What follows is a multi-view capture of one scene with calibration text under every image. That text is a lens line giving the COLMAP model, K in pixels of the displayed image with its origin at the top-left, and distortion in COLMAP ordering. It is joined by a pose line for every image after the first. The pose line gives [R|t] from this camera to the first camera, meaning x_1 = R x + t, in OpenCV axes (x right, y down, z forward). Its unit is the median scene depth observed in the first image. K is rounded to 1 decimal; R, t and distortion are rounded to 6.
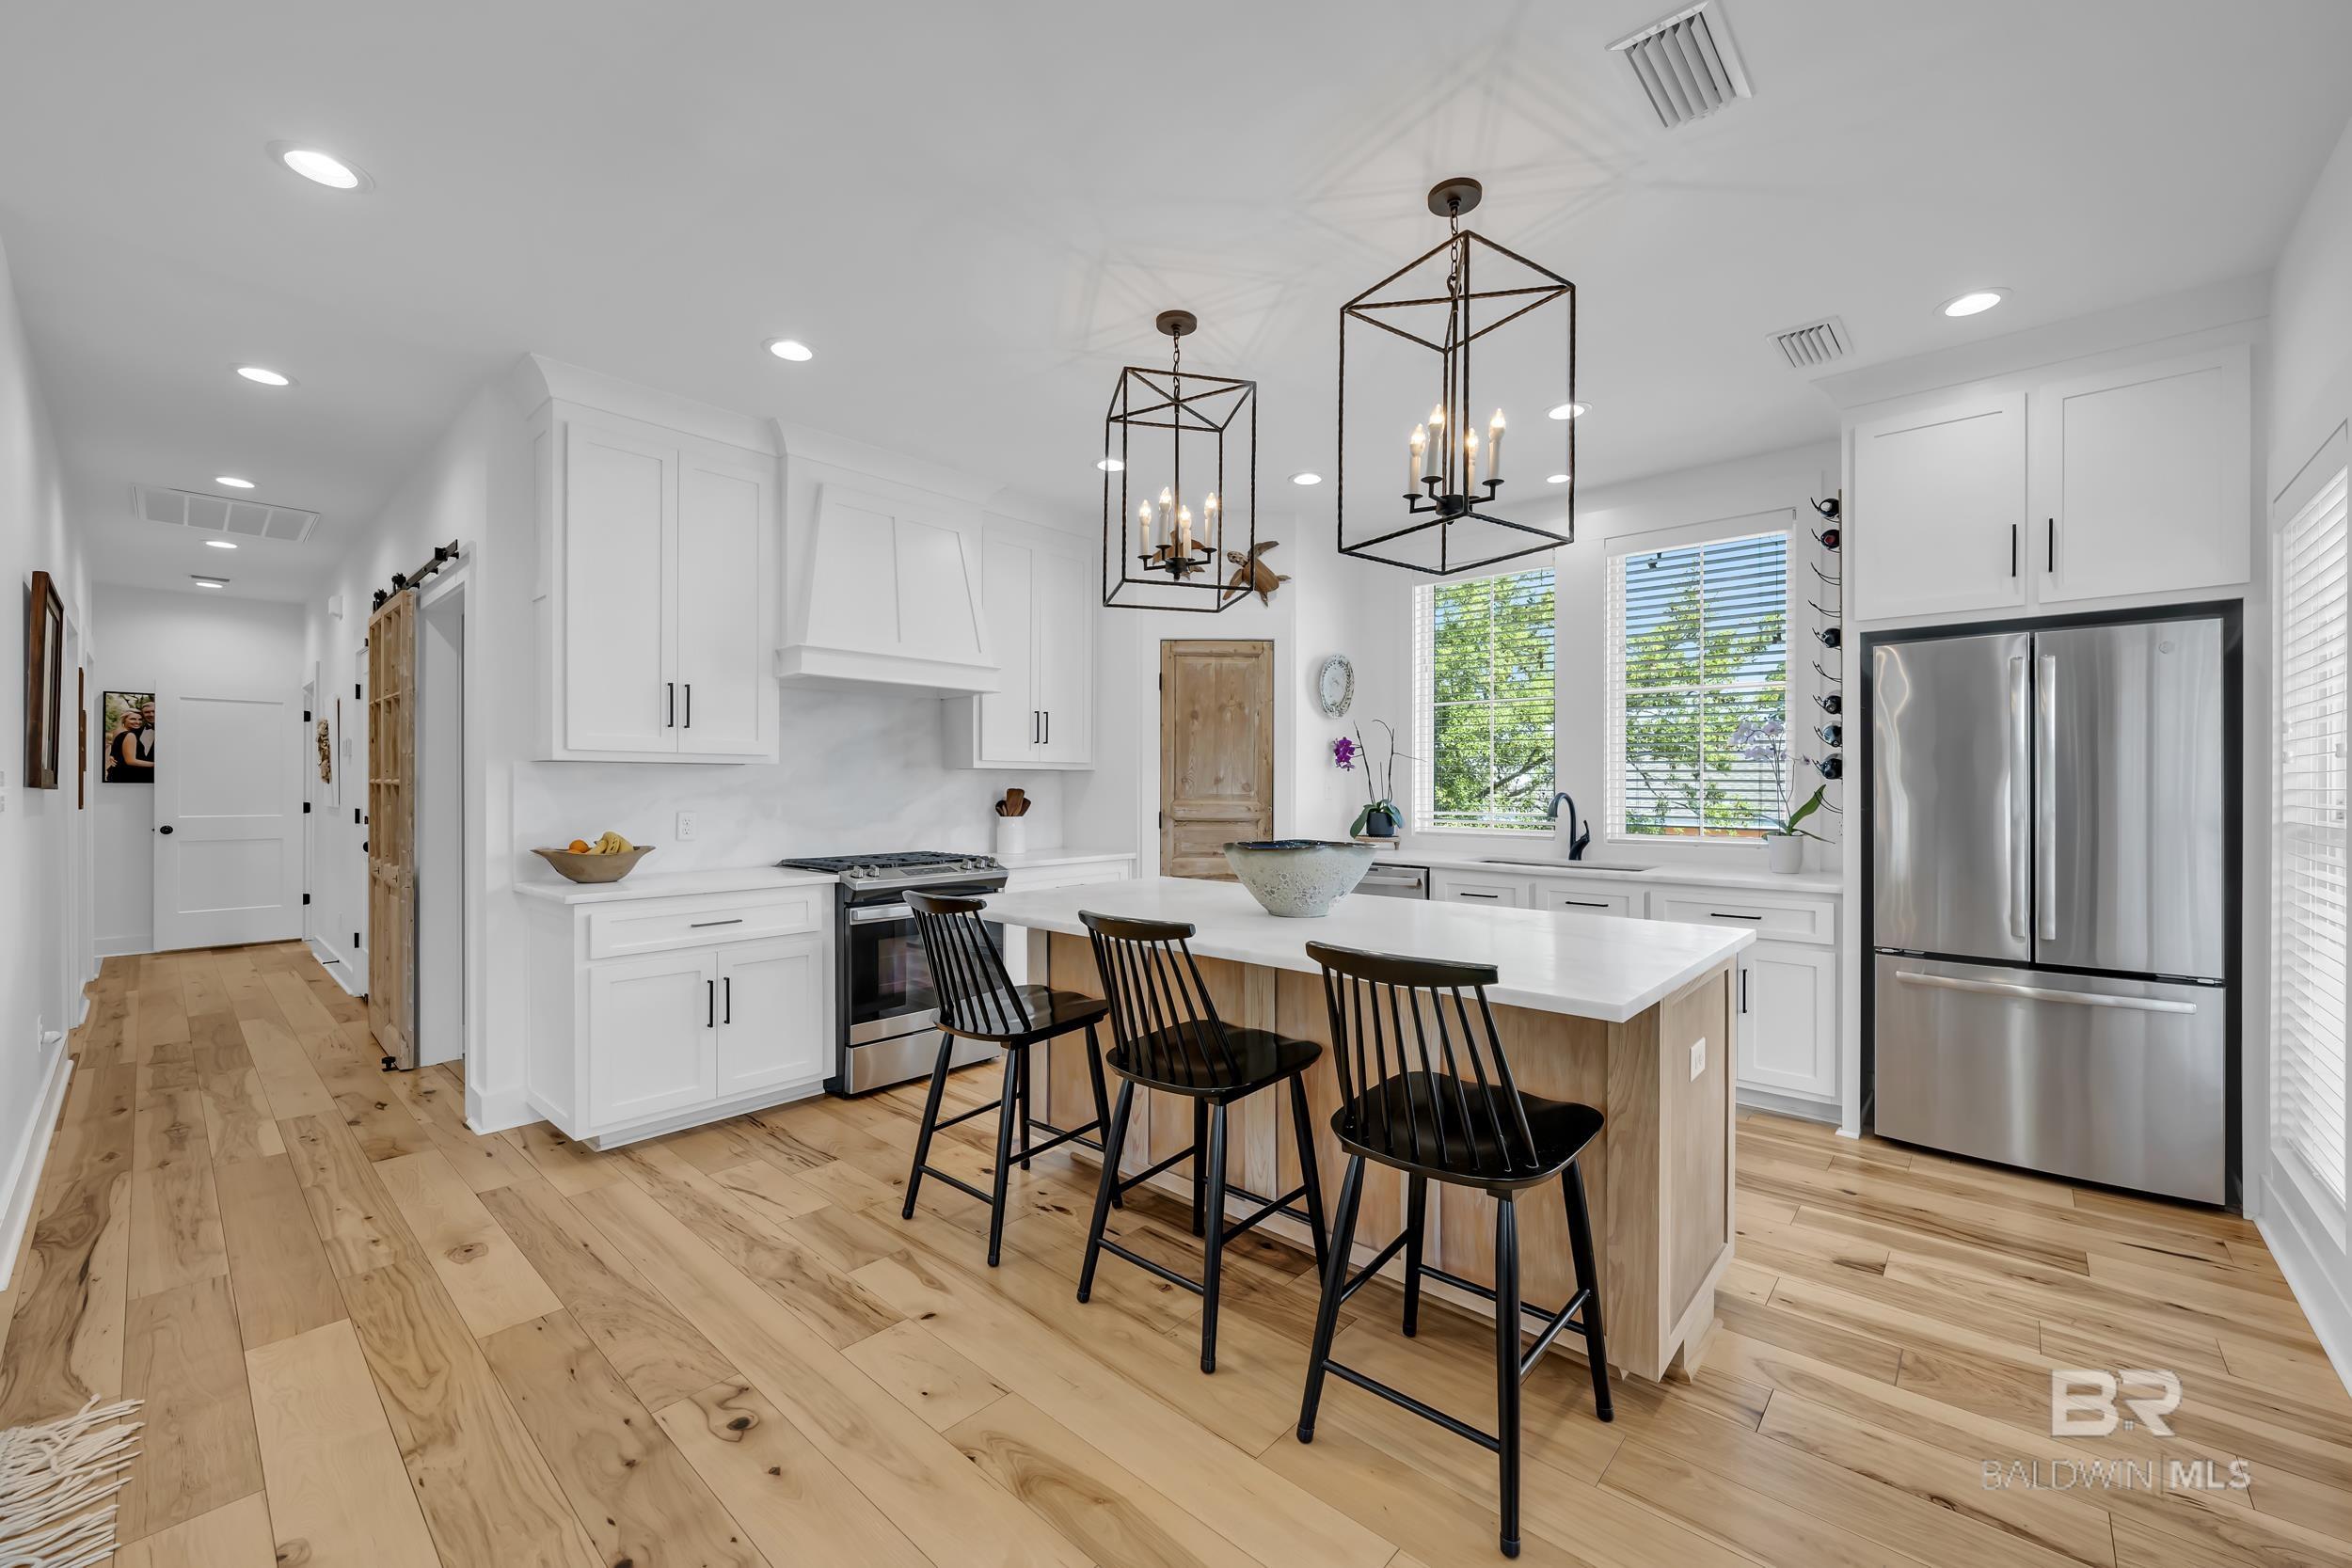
lens RADIAL K [[913.5, 0, 1193.3], [0, 913.5, 787.3], [0, 0, 1]] dist [0.000334, -0.000375]
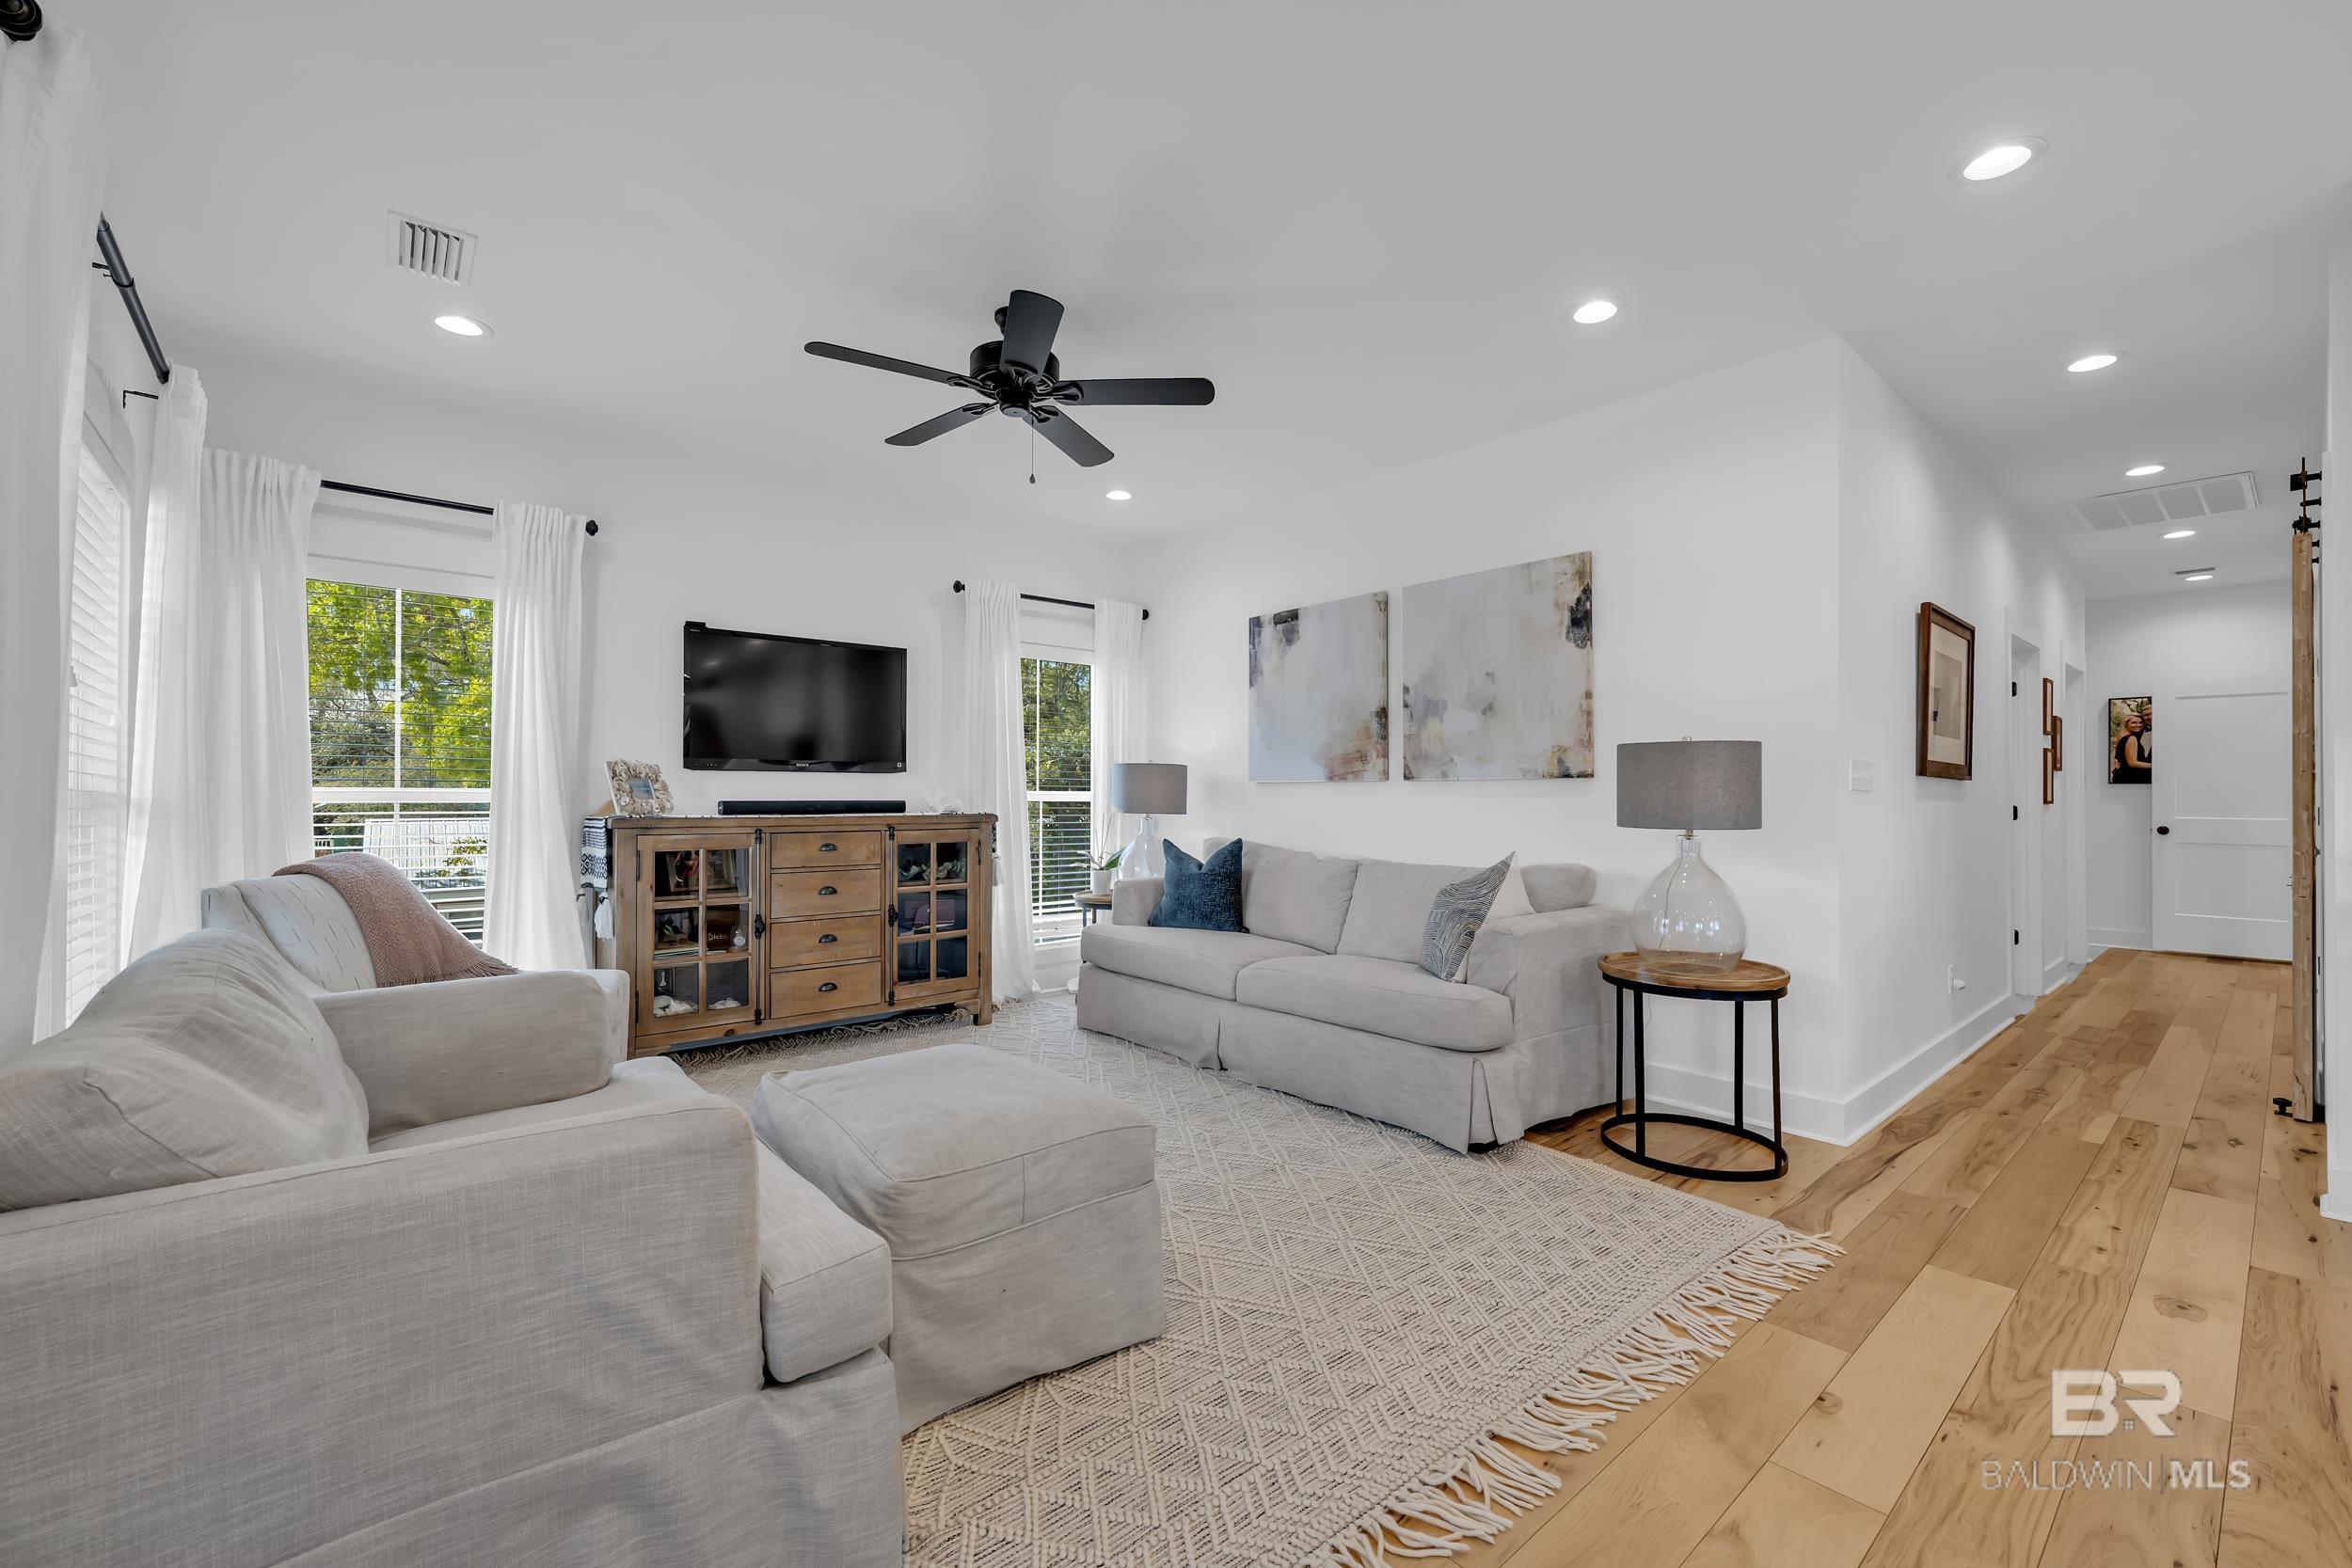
lens RADIAL K [[971.3, 0, 1183.0], [0, 971.3, 786.7], [0, 0, 1]] dist [0.000607, -0.000789]
pose [[-0.131013, -0.013614, -0.991287, 0.144565], [-0.000691, 0.999907, -0.013641, 0.026407], [0.991380, -0.001102, -0.131010, 0.135275]]
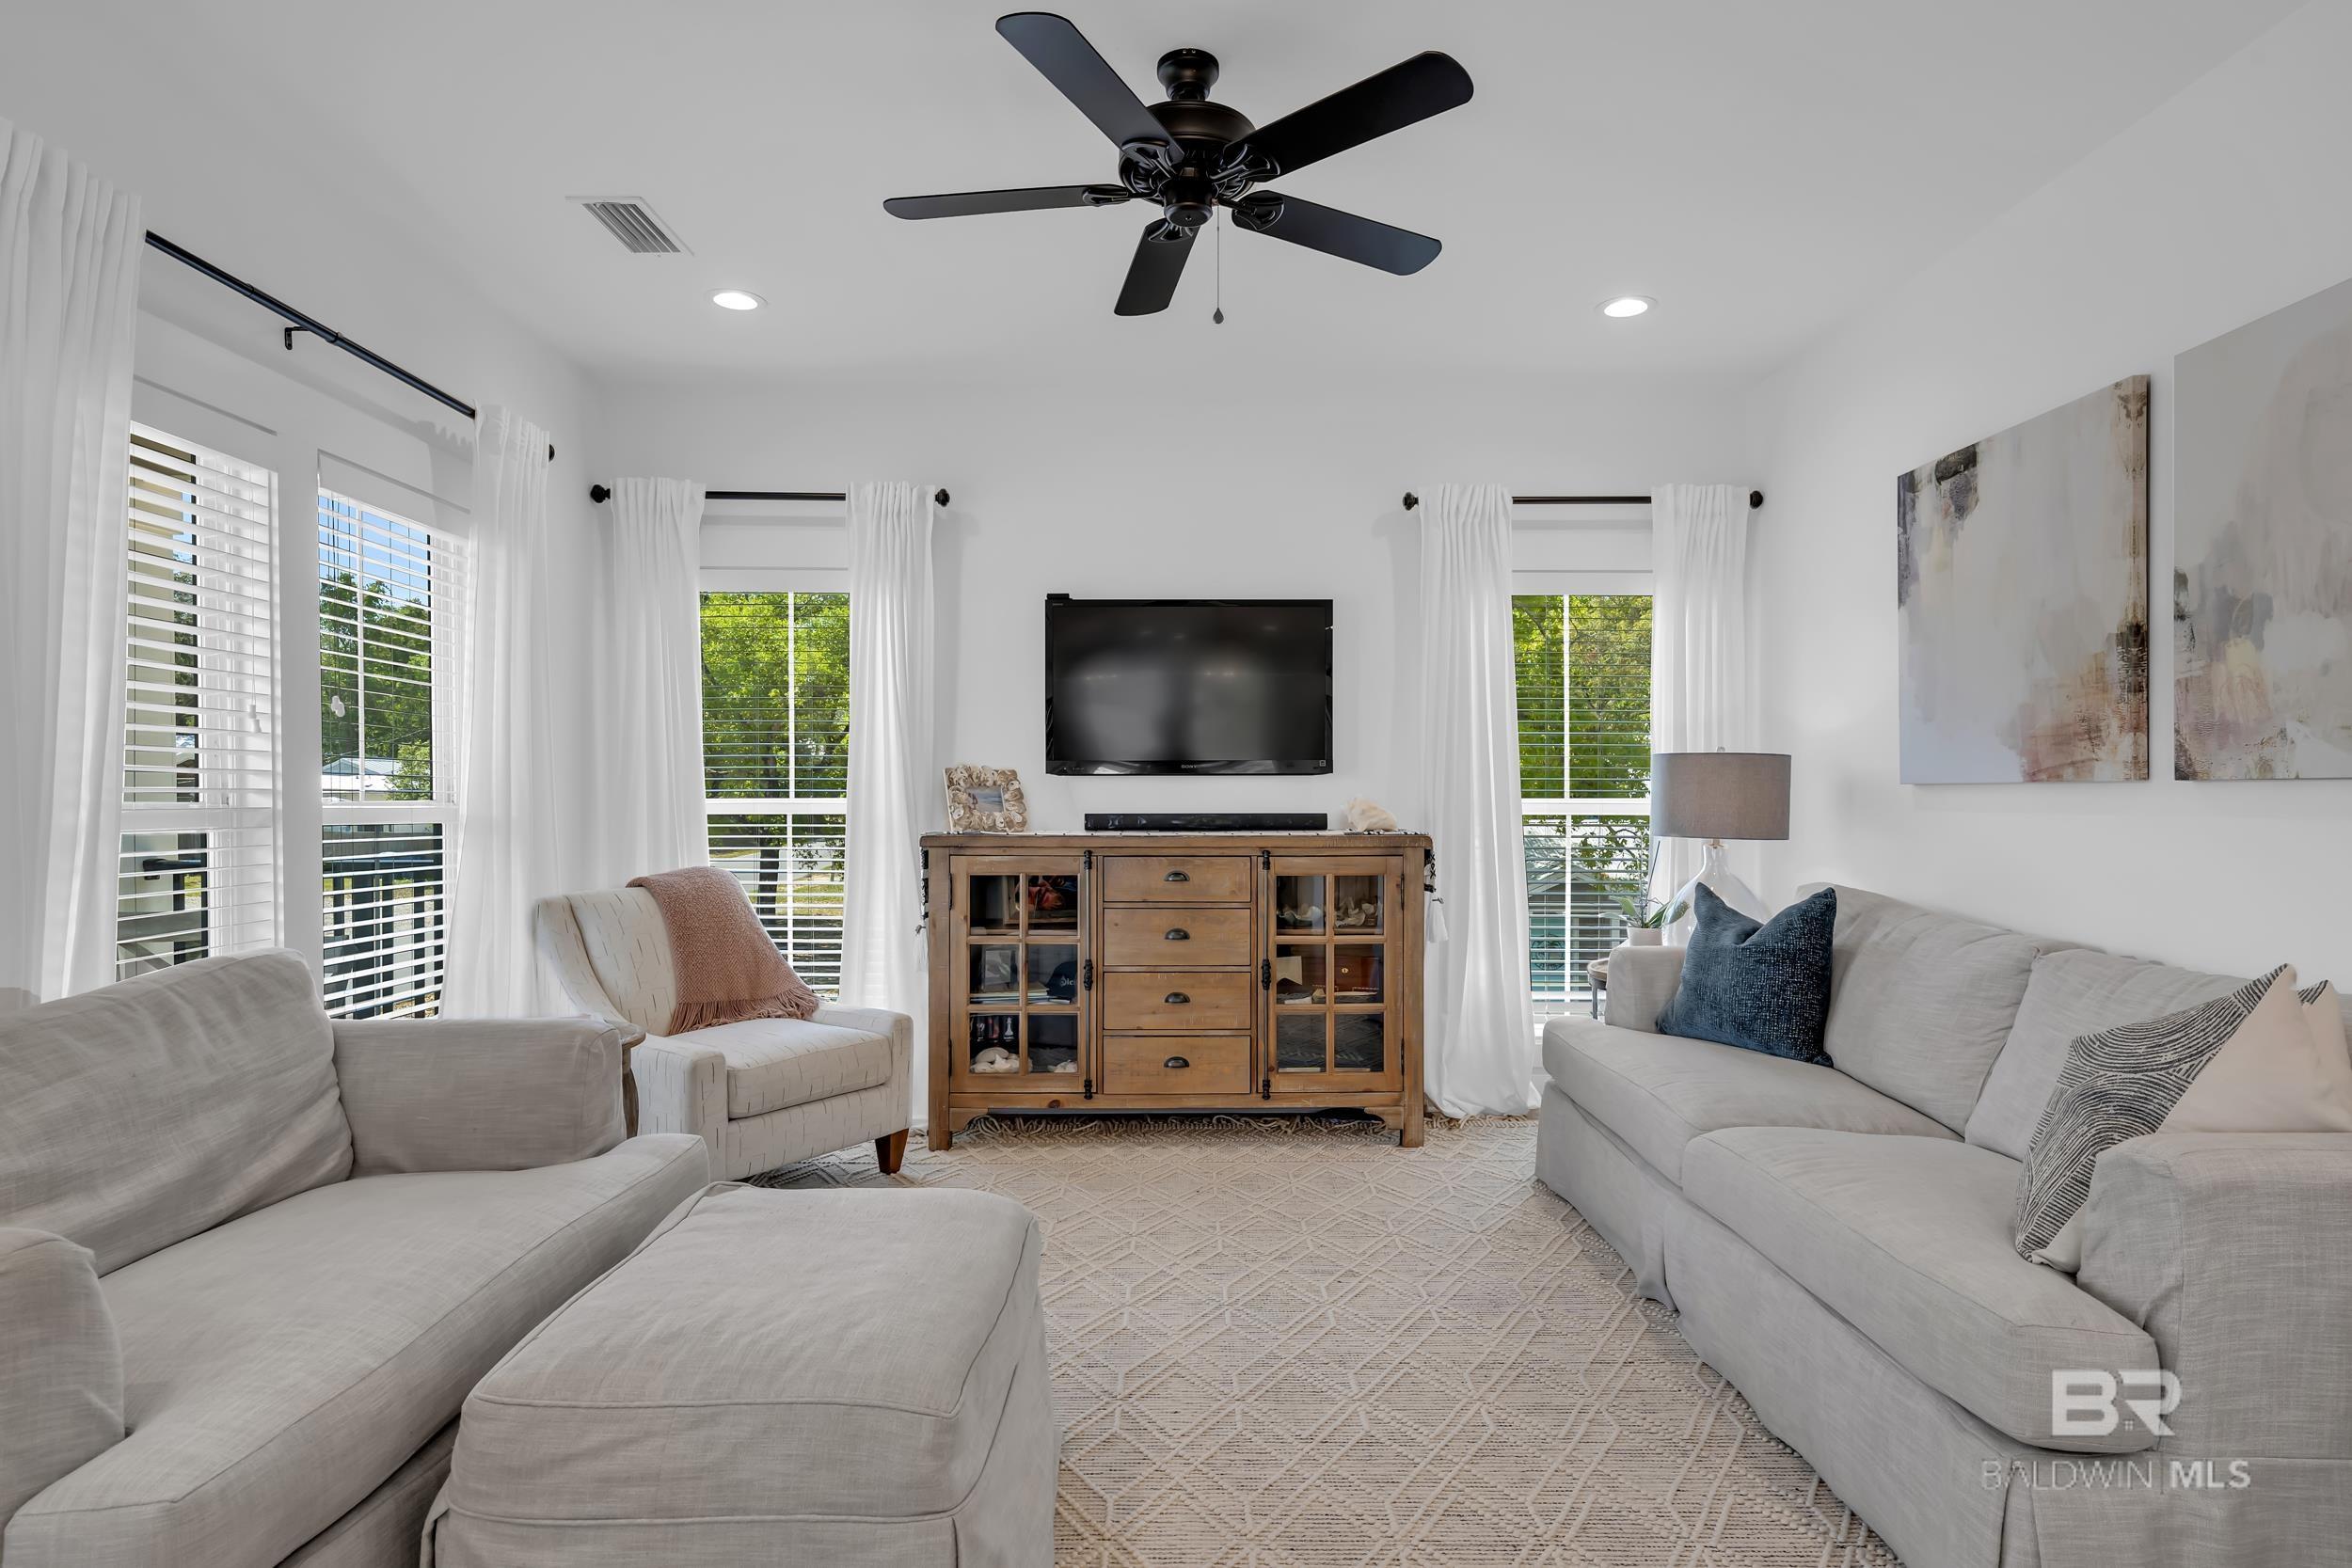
lens RADIAL K [[1260.7, 0, 1186.1], [0, 1260.7, 807.3], [0, 0, 1]] dist [0.006234, -0.000782]
pose [[-0.735830, 0.003647, -0.677156, -0.201176], [-0.001563, 0.999974, 0.007083, 0.012524], [0.677164, 0.006270, -0.735805, 0.407473]]
